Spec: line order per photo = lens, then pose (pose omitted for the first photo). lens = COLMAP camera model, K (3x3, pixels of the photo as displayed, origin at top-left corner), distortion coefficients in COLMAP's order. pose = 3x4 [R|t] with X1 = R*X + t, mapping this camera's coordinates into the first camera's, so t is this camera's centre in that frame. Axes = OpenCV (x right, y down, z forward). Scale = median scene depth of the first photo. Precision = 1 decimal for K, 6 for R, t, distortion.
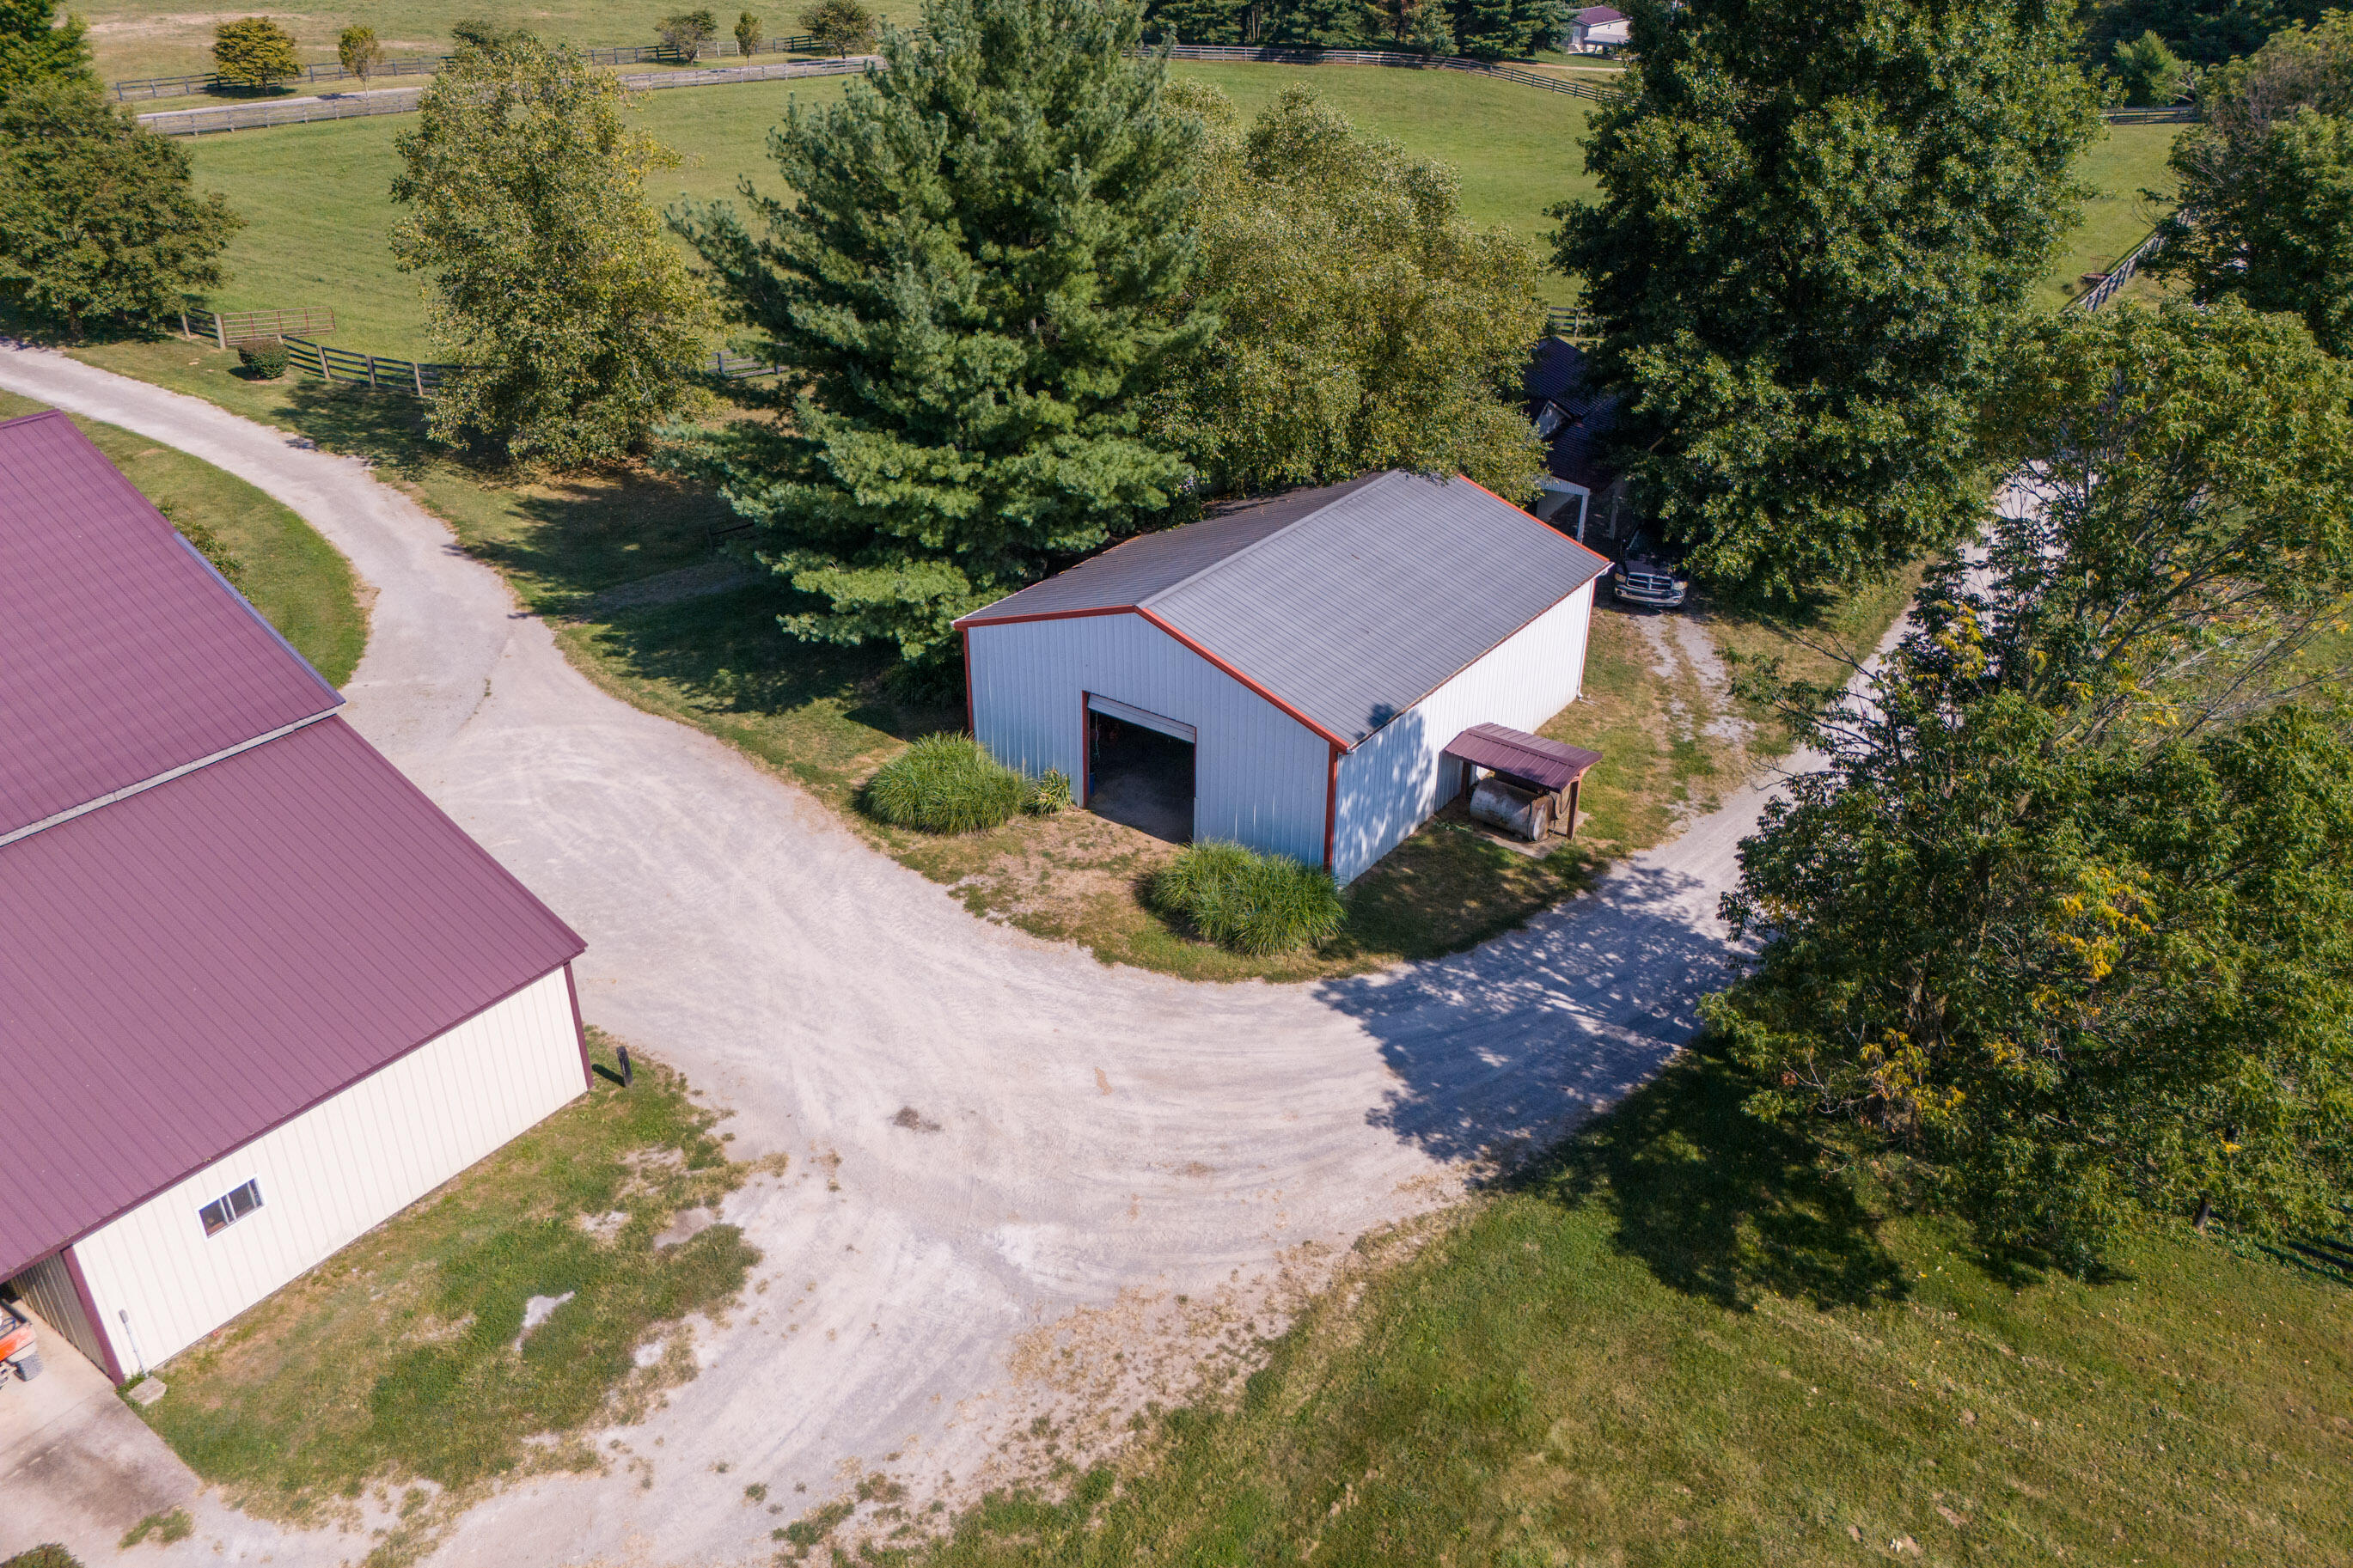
lens RADIAL K [[1694.2, 0, 1170.4], [0, 1694.2, 784.7], [0, 0, 1]] dist [0.045996, -0.017871]
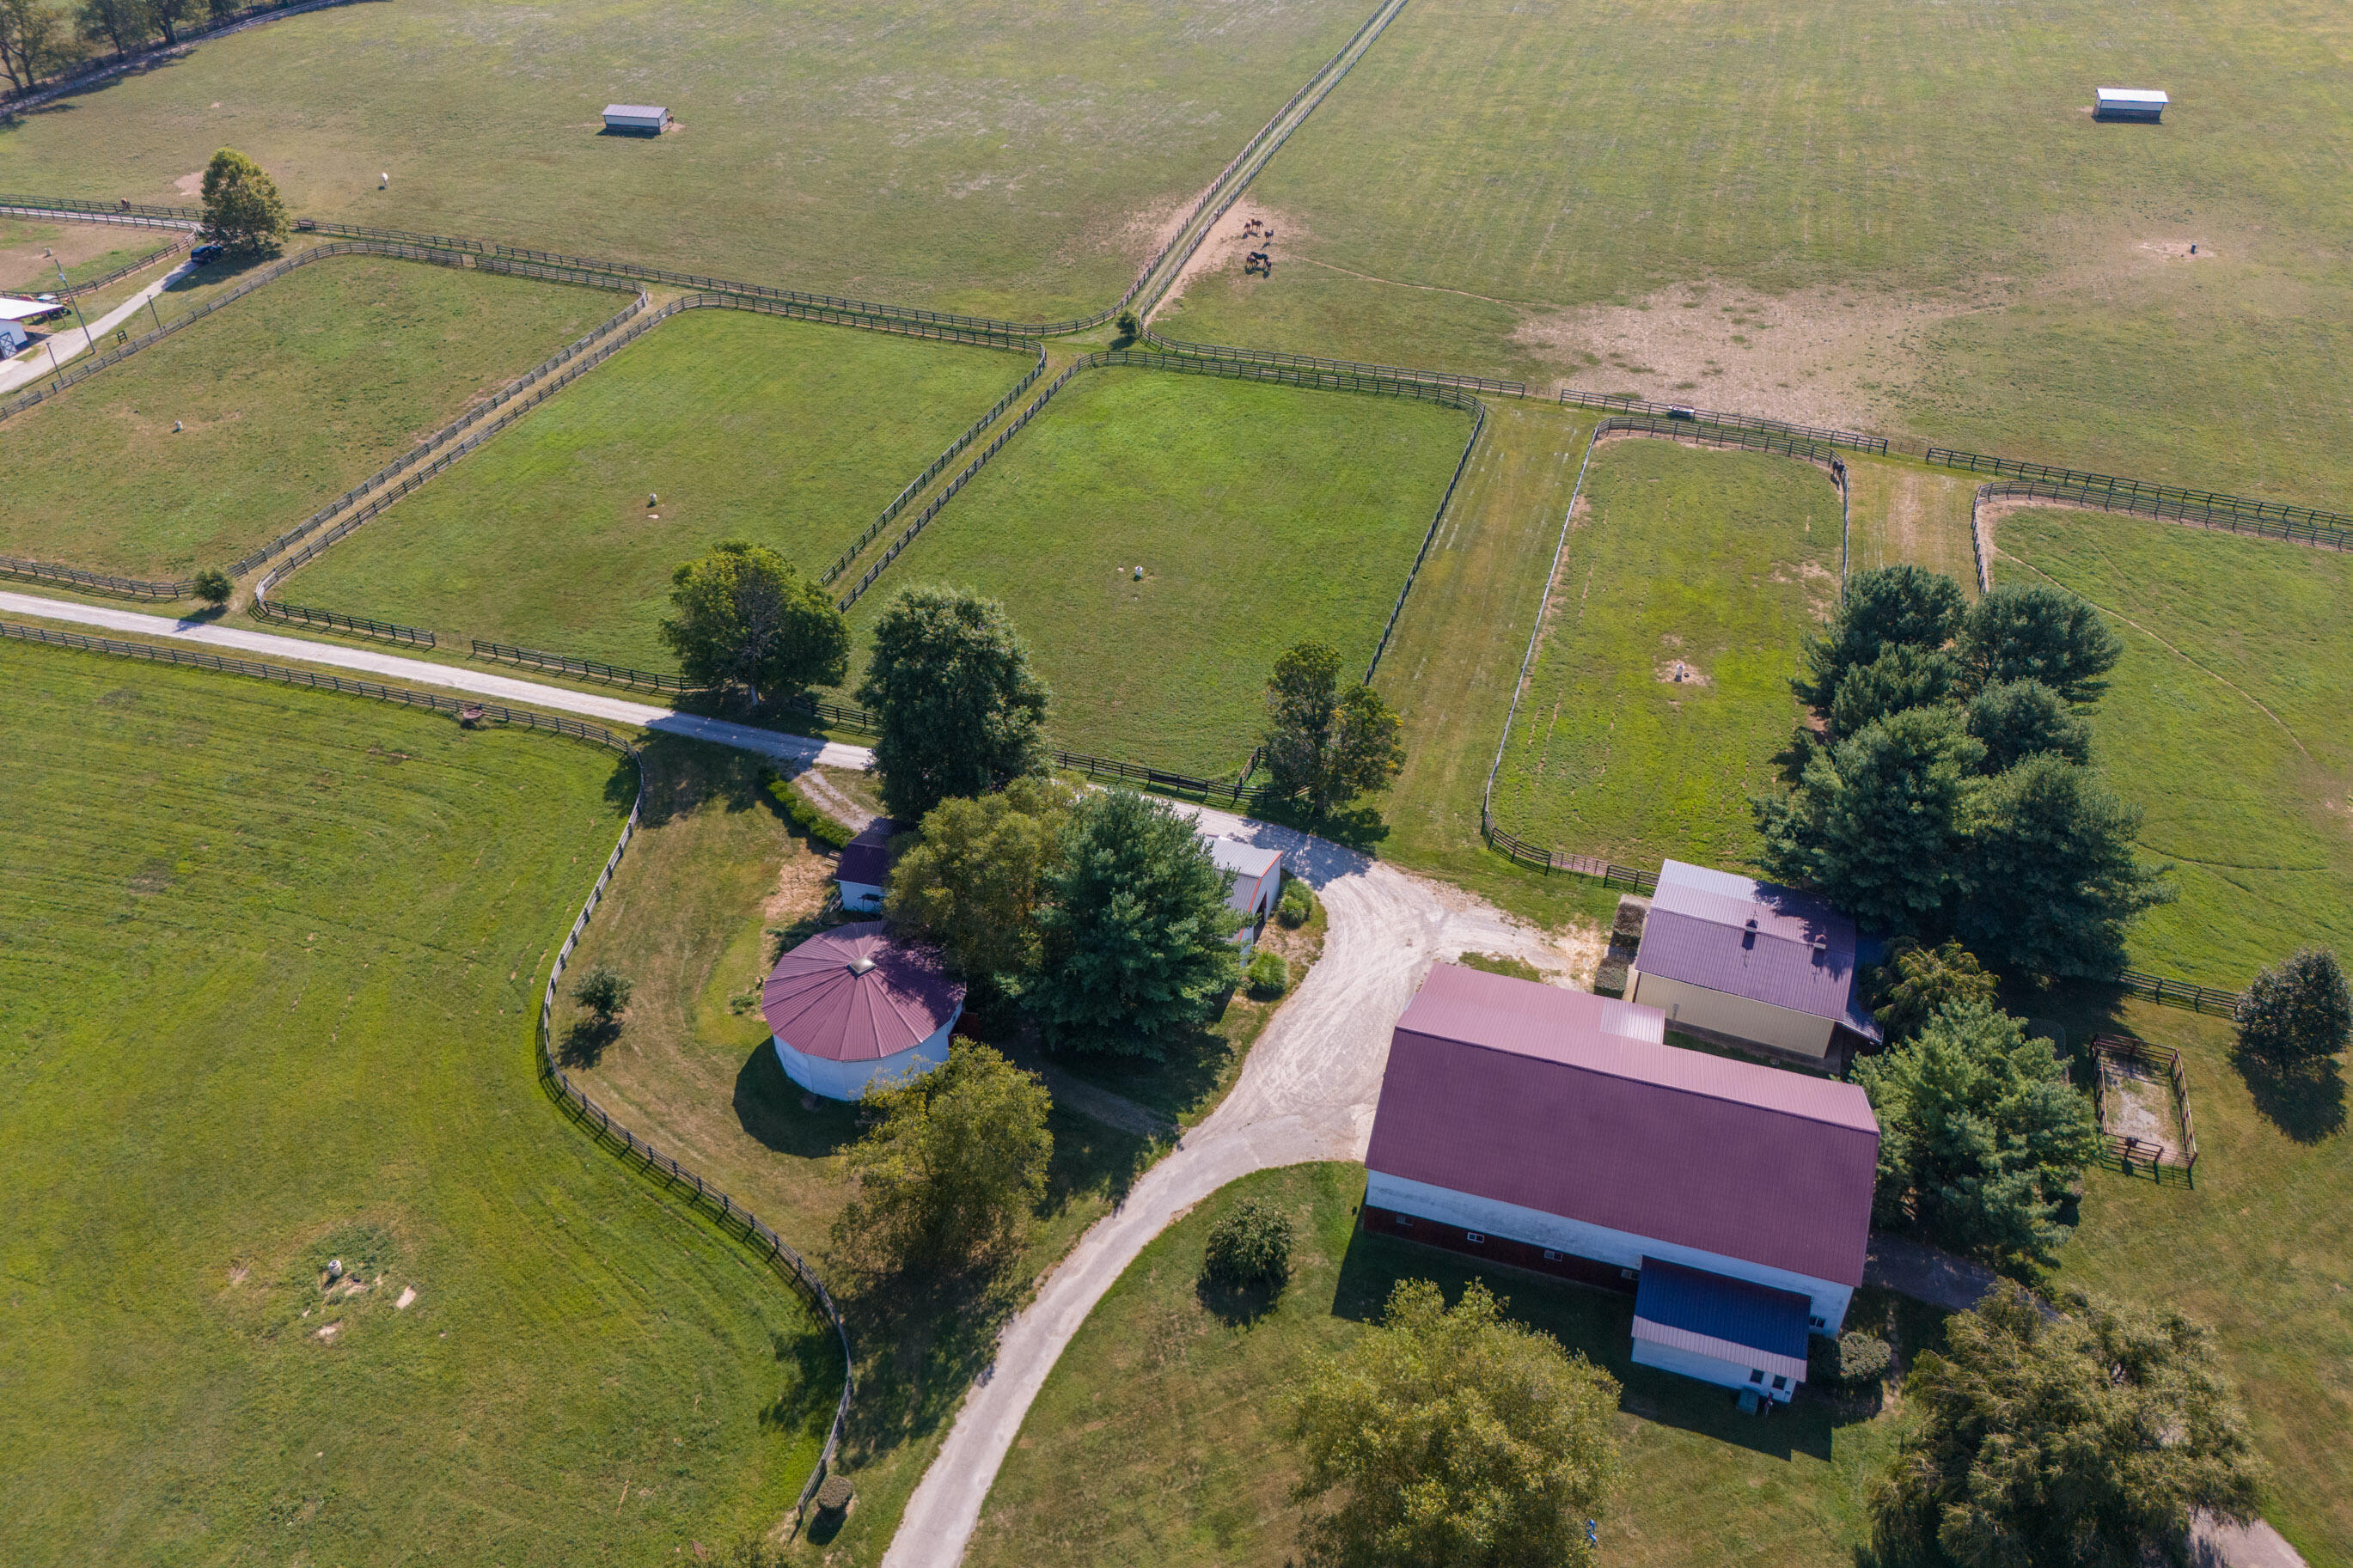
lens RADIAL K [[1694.2, 0, 1173.2], [0, 1694.2, 795.3], [0, 0, 1]] dist [0.045996, -0.017871]
pose [[-0.280894, -0.574365, 0.768897, -2.124985], [0.477072, 0.611599, 0.631148, -2.079613], [-0.832767, 0.544105, 0.102219, 0.636338]]
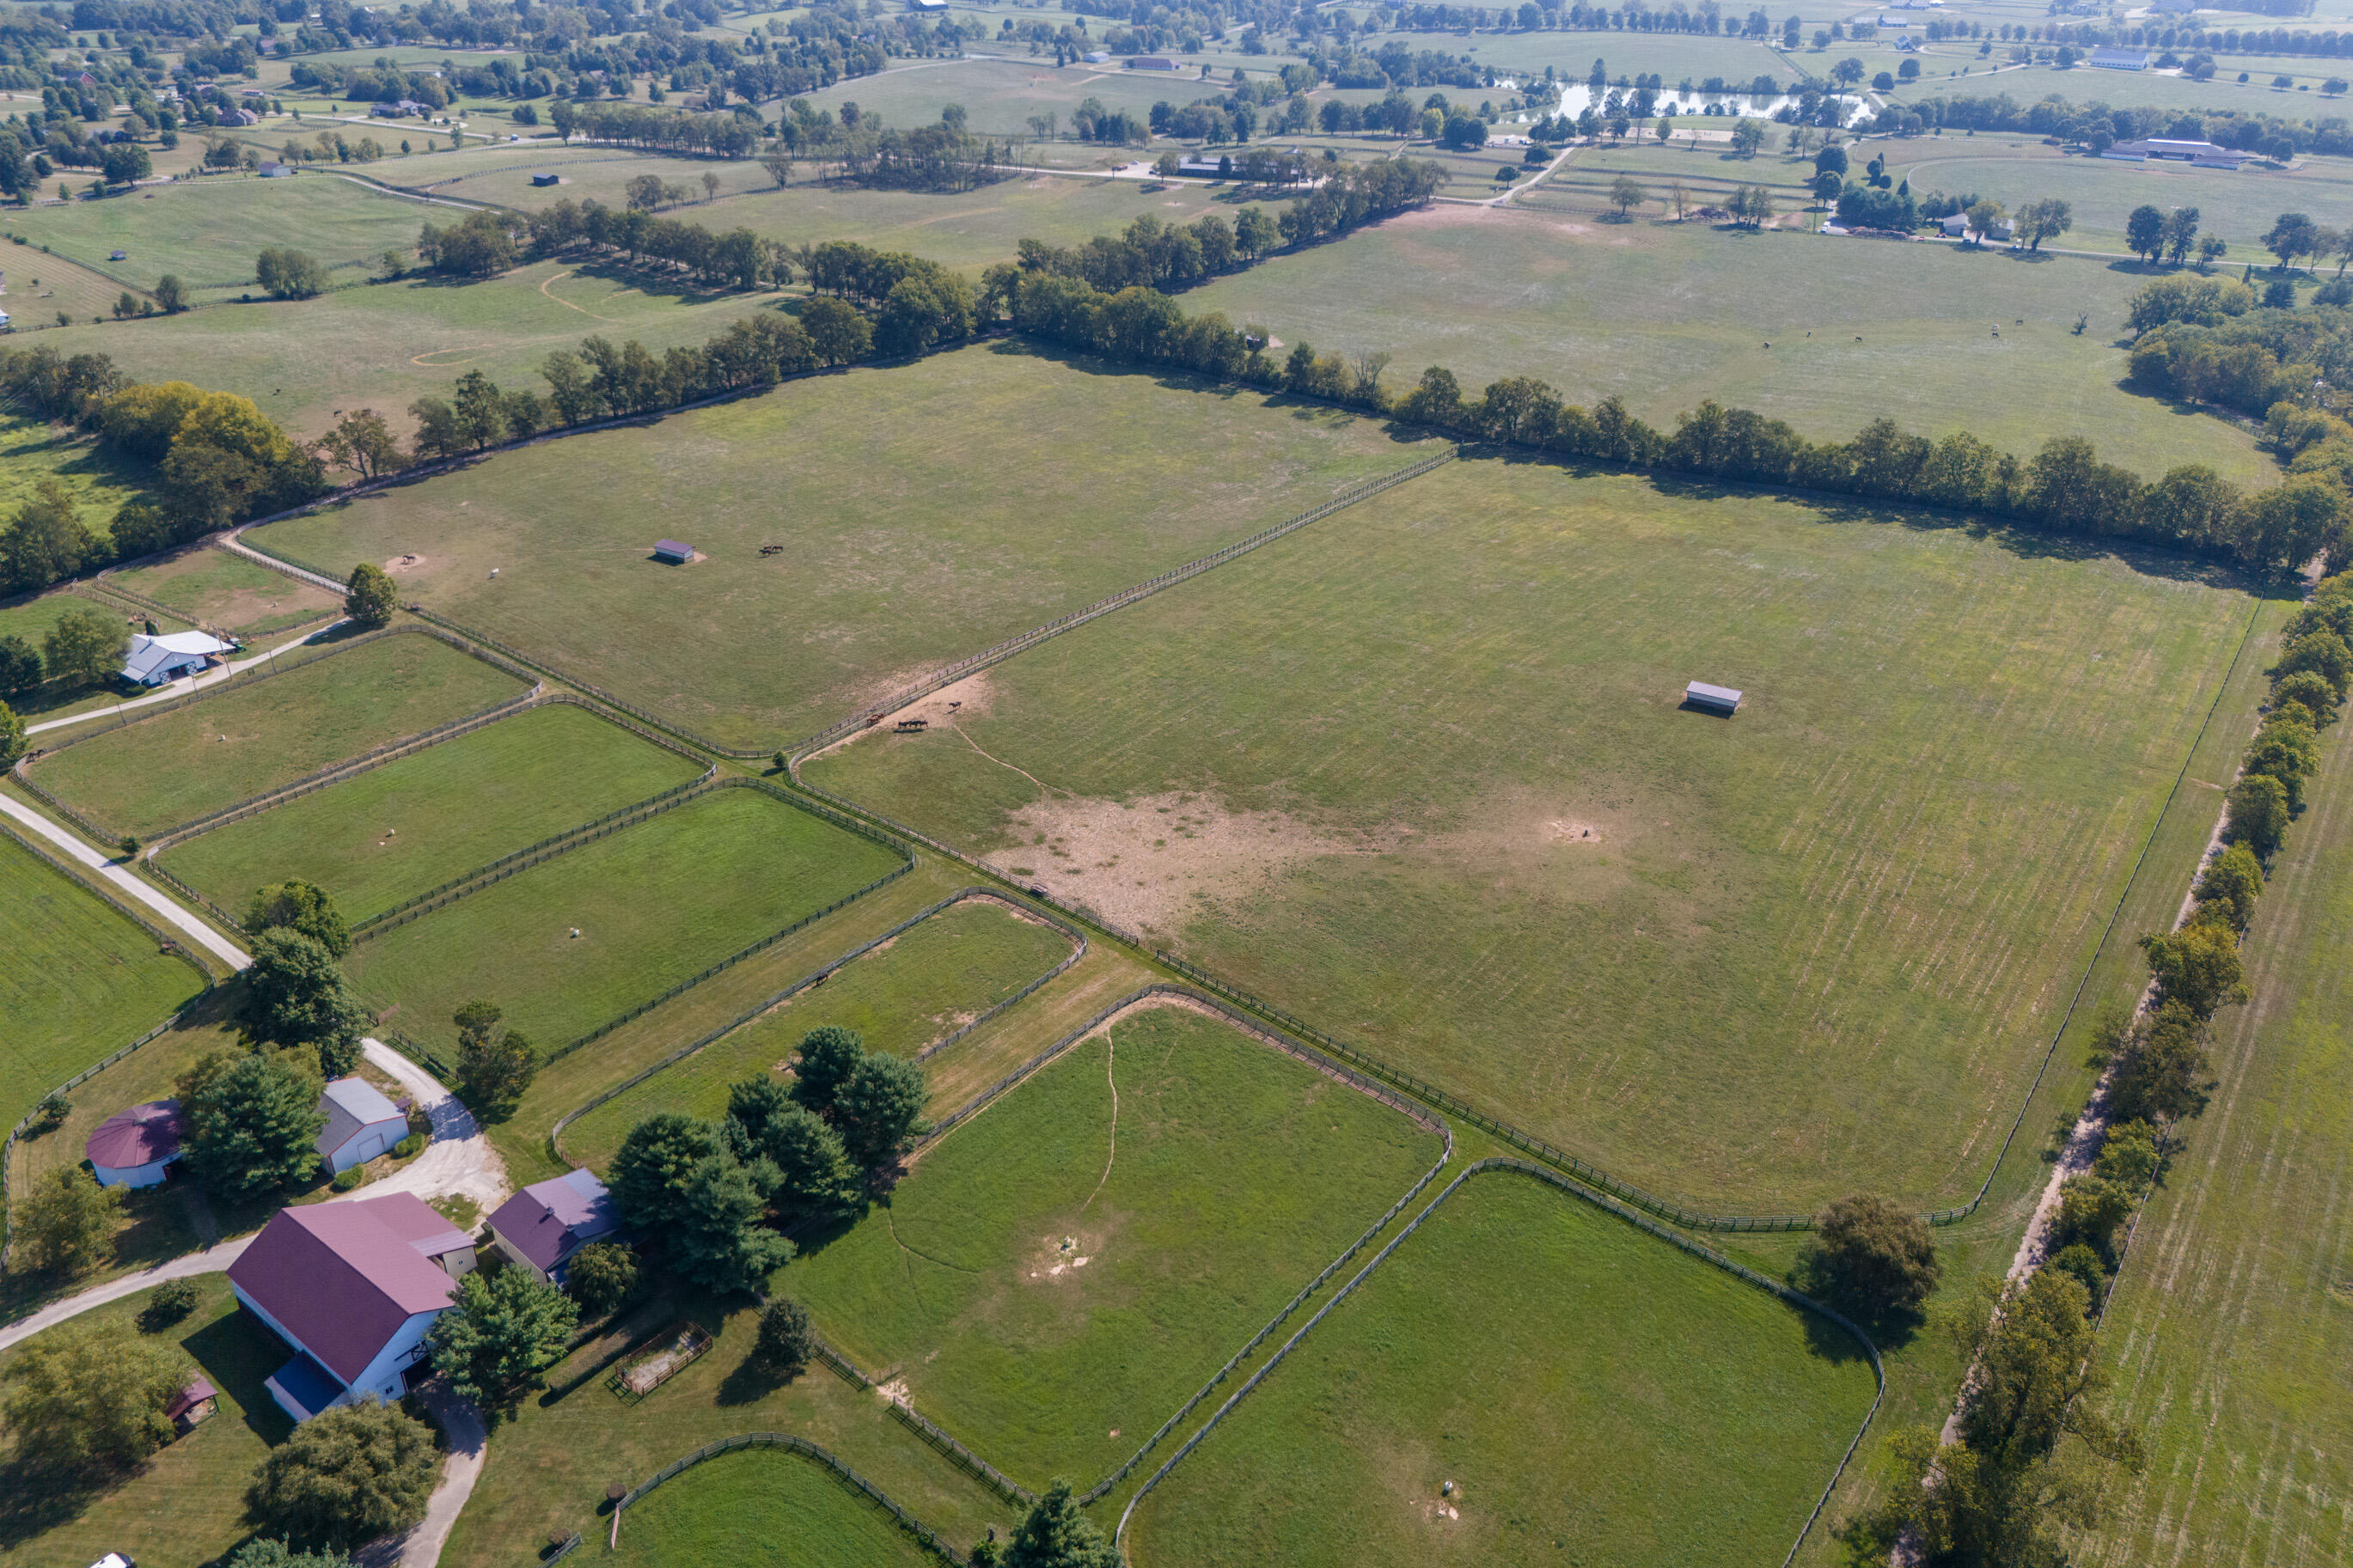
lens RADIAL K [[1694.2, 0, 1181.5], [0, 1694.2, 778.7], [0, 0, 1]] dist [0.045996, -0.017871]
pose [[0.053353, -0.459727, 0.886456, -4.096283], [0.484270, 0.788255, 0.379652, -1.728213], [-0.873290, 0.409029, 0.264688, -3.172720]]
